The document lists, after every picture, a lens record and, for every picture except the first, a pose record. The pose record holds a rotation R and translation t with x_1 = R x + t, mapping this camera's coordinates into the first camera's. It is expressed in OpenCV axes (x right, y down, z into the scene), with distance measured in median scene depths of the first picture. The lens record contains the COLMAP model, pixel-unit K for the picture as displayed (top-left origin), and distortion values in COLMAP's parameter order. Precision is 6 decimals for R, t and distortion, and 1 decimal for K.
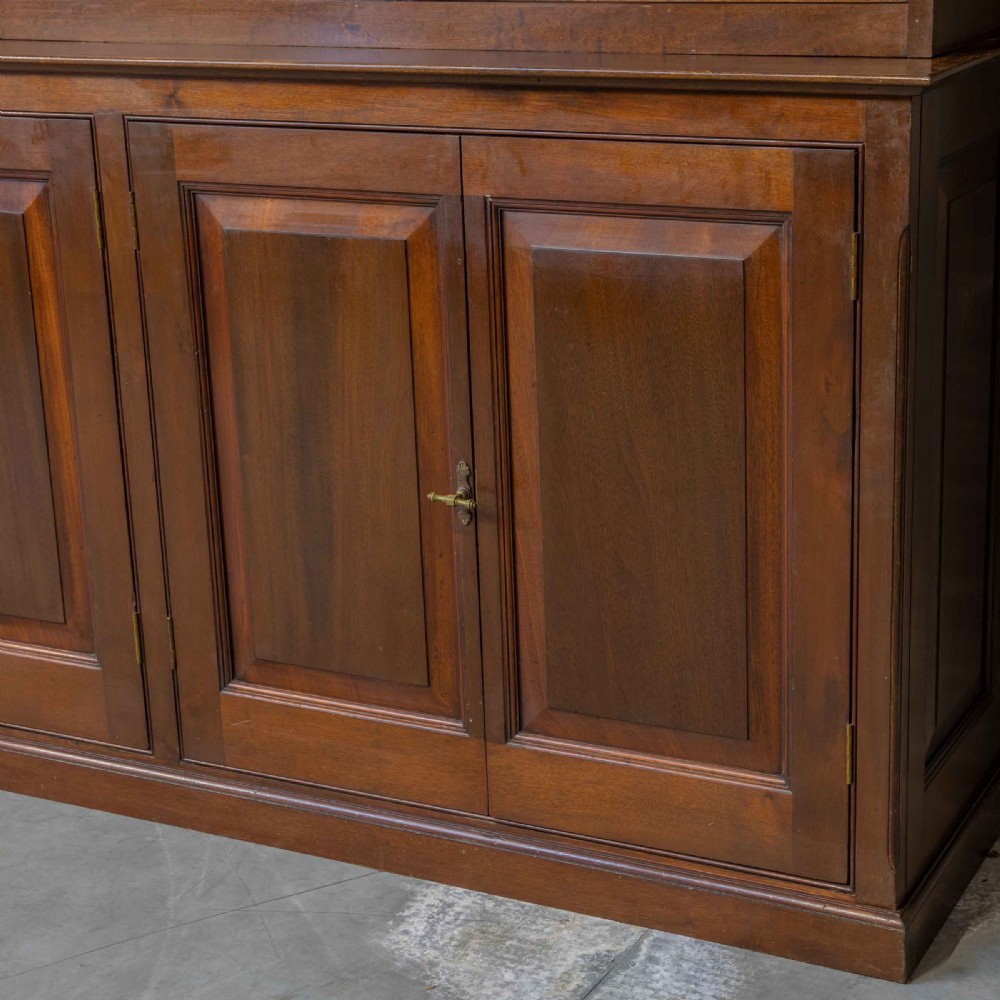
lens RADIAL K [[2136.7, 0, 545.4], [0, 2136.7, 482.6], [0, 0, 1]] dist [-0.000080, 0.215723]
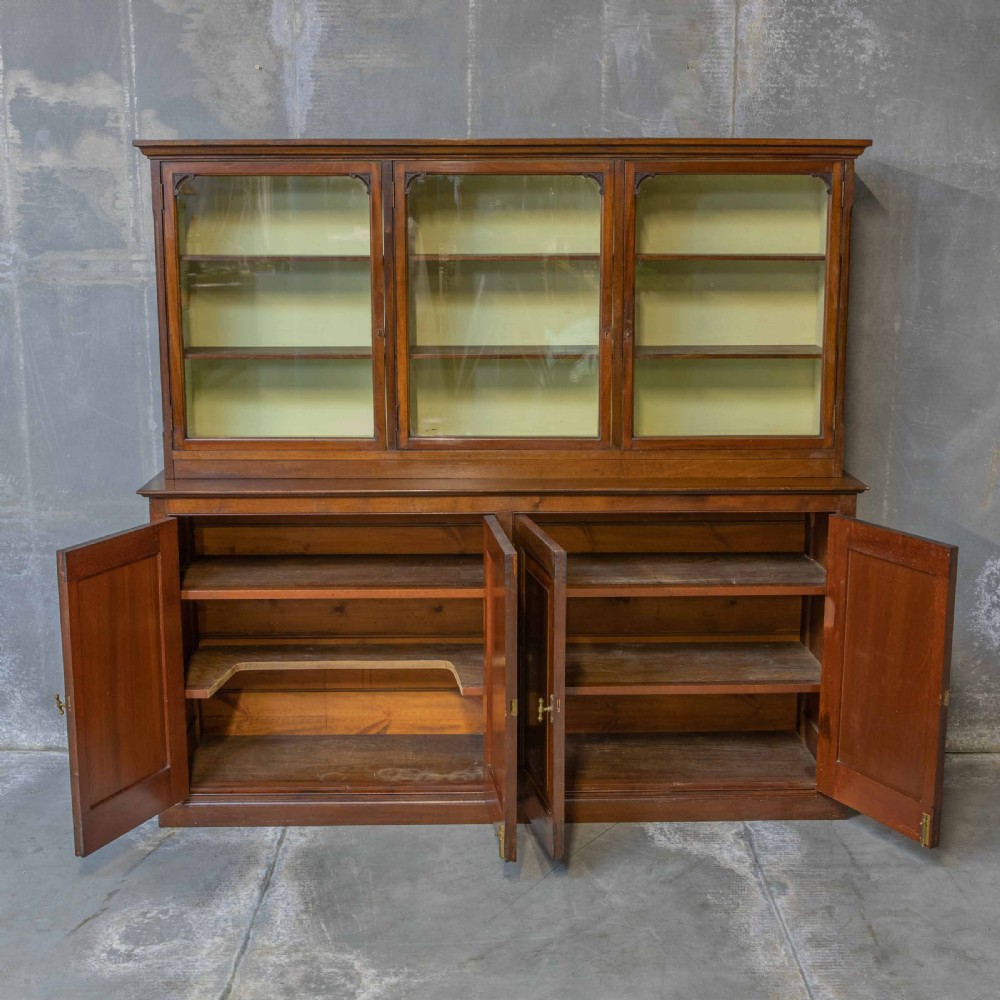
lens RADIAL K [[1404.5, 0, 502.5], [0, 1404.5, 485.5], [0, 0, 1]] dist [-0.074972, 0.108961]
pose [[0.882131, -0.057389, 0.467495, -0.939184], [0.111942, 0.989654, -0.089738, -0.064446], [-0.457508, 0.131493, 0.879429, -0.358219]]
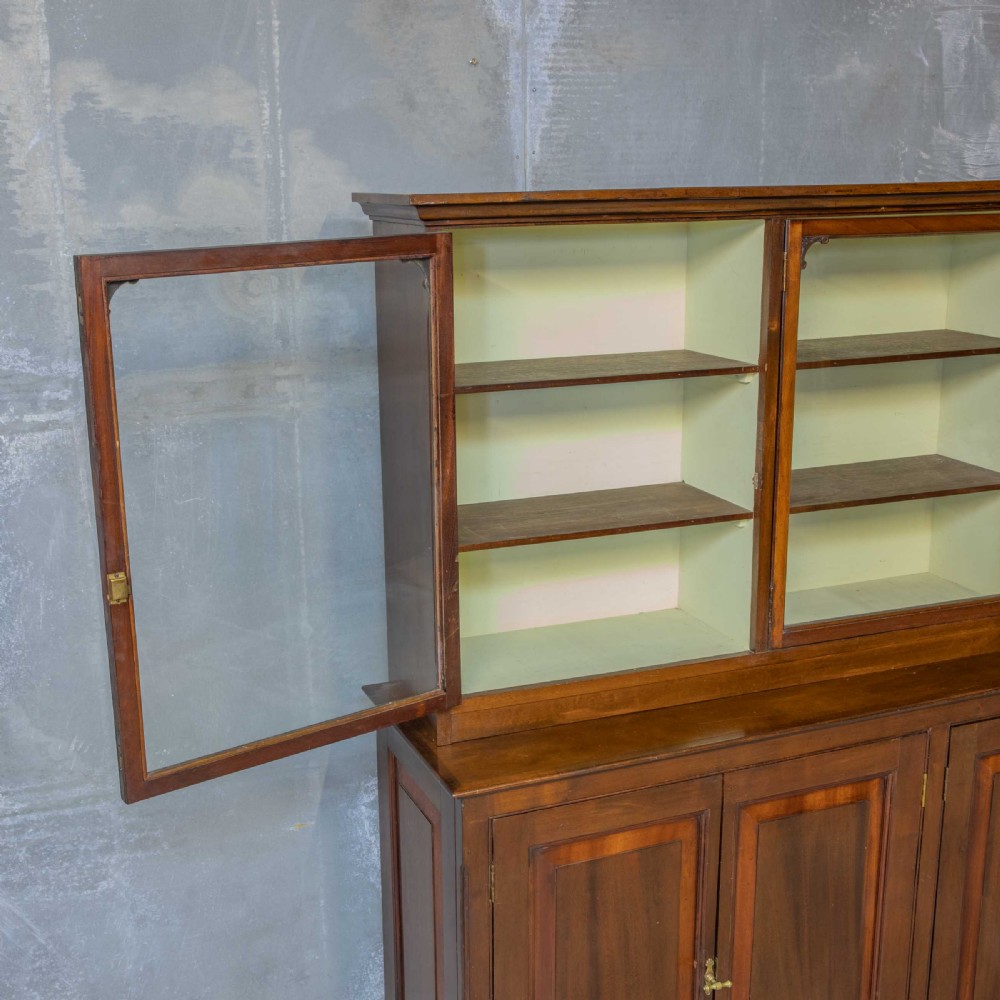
lens RADIAL K [[1308.5, 0, 429.6], [0, 1308.5, 493.9], [0, 0, 1]] dist [-0.051593, 0.093322]
pose [[0.682671, -0.157605, 0.713527, -1.161647], [0.212944, 0.976990, 0.012064, -0.445542], [-0.699010, 0.143705, 0.700524, 0.566598]]
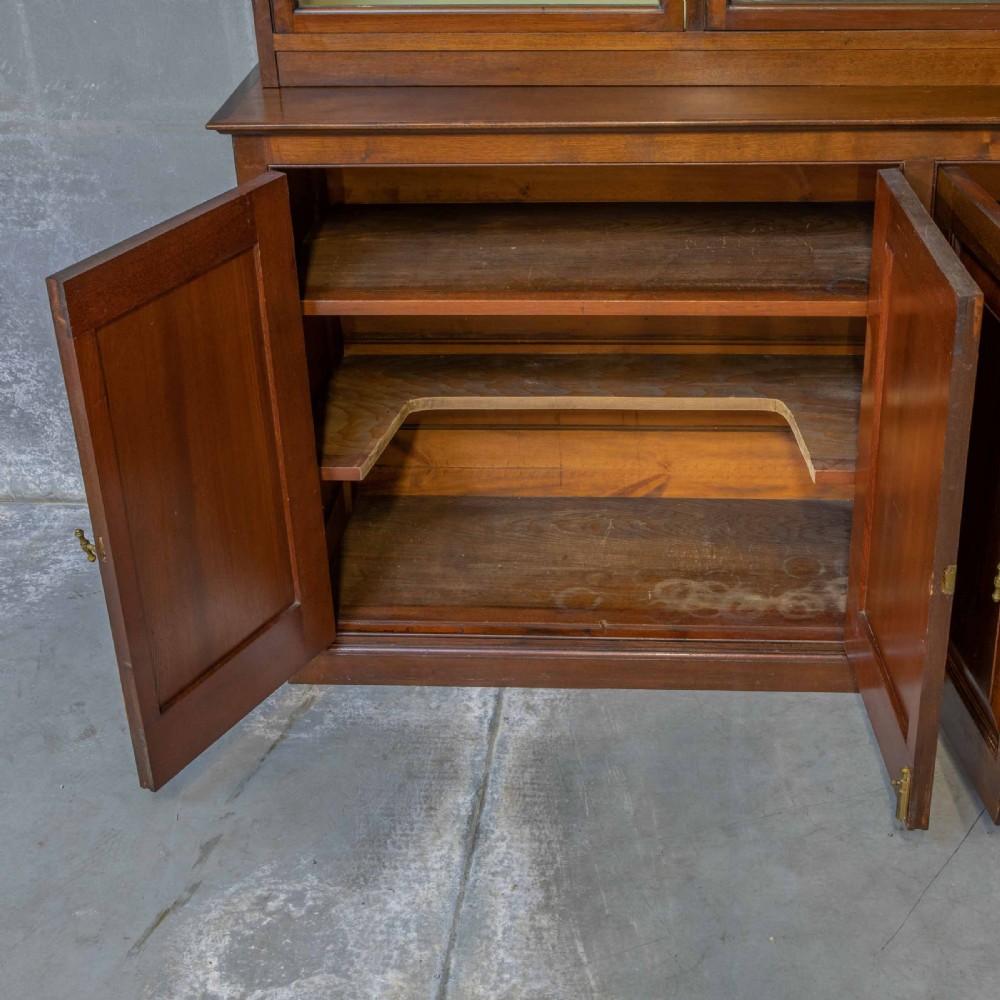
lens RADIAL K [[1649.4, 0, 554.4], [0, 1649.4, 438.4], [0, 0, 1]] dist [-0.006225, 0.074936]
pose [[0.922711, -0.178827, 0.341504, -0.746087], [0.113454, 0.972631, 0.202773, -0.235426], [-0.368419, -0.148356, 0.917746, 0.214309]]
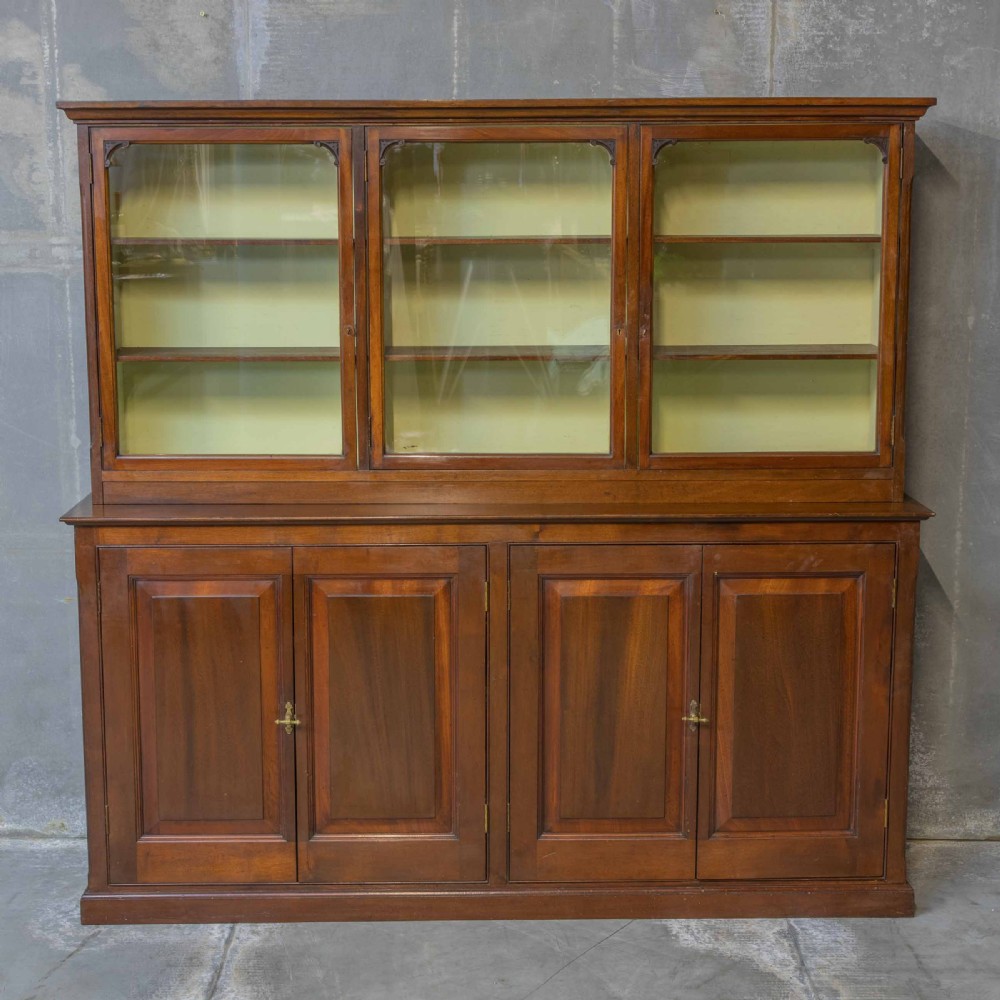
lens RADIAL K [[1792.0, 0, 474.0], [0, 1792.0, 485.4], [0, 0, 1]] dist [-0.016788, 0.101617]
pose [[0.887049, -0.045571, 0.459420, -0.994450], [0.111661, 0.986750, -0.117717, -0.033833], [-0.447968, 0.155720, 0.880384, -0.452444]]
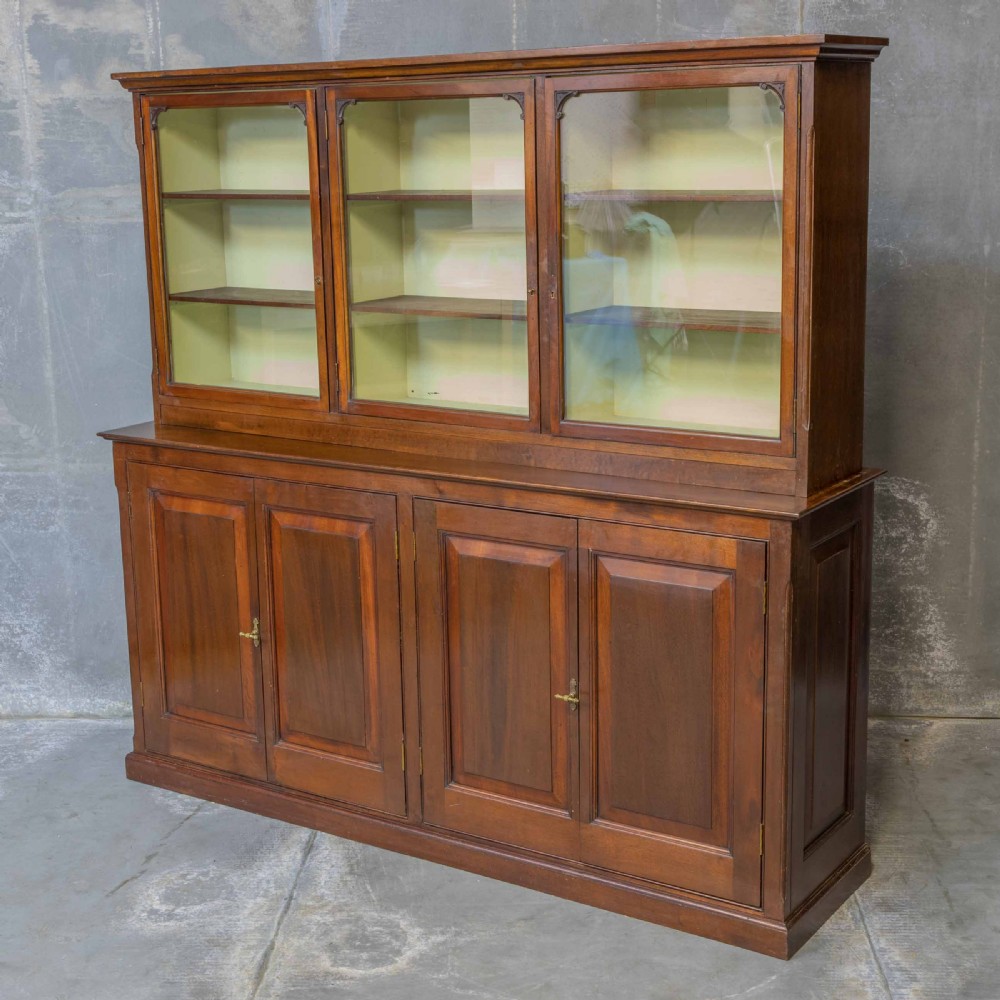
lens RADIAL K [[1667.0, 0, 471.6], [0, 1667.0, 470.5], [0, 0, 1]] dist [-0.015367, 0.160563]
pose [[0.911159, -0.076408, 0.404908, -0.999875], [0.118185, 0.989831, -0.079164, -0.032566], [-0.394742, 0.119985, 0.910924, -0.542964]]
